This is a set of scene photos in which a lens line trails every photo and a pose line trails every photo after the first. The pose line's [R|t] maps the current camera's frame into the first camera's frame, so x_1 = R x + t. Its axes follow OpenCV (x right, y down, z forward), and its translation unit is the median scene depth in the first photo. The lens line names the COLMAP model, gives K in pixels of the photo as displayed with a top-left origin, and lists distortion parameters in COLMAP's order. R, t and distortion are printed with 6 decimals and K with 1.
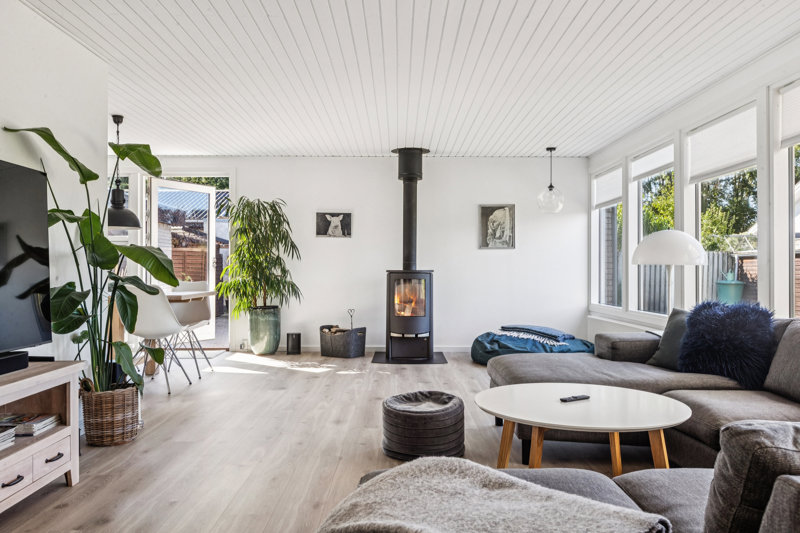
lens RADIAL K [[608.8, 0, 399.6], [0, 608.8, 269.4], [0, 0, 1]] dist [-0.008355, -0.003965]
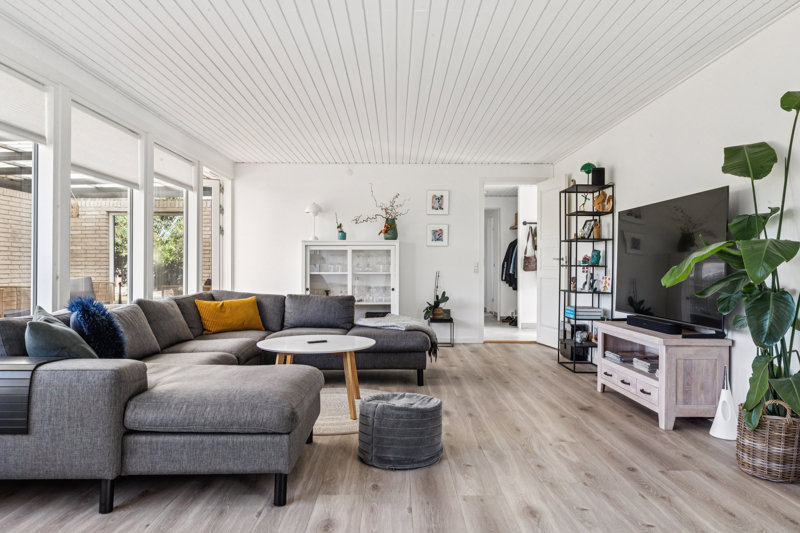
lens RADIAL K [[553.9, 0, 398.7], [0, 553.9, 264.6], [0, 0, 1]] dist [0.010458, 0.001939]
pose [[-1.000000, -0.000011, 0.000806, 0.045514], [-0.000022, 0.999913, -0.013176, 0.005422], [-0.000806, -0.013176, -0.999913, 2.049540]]
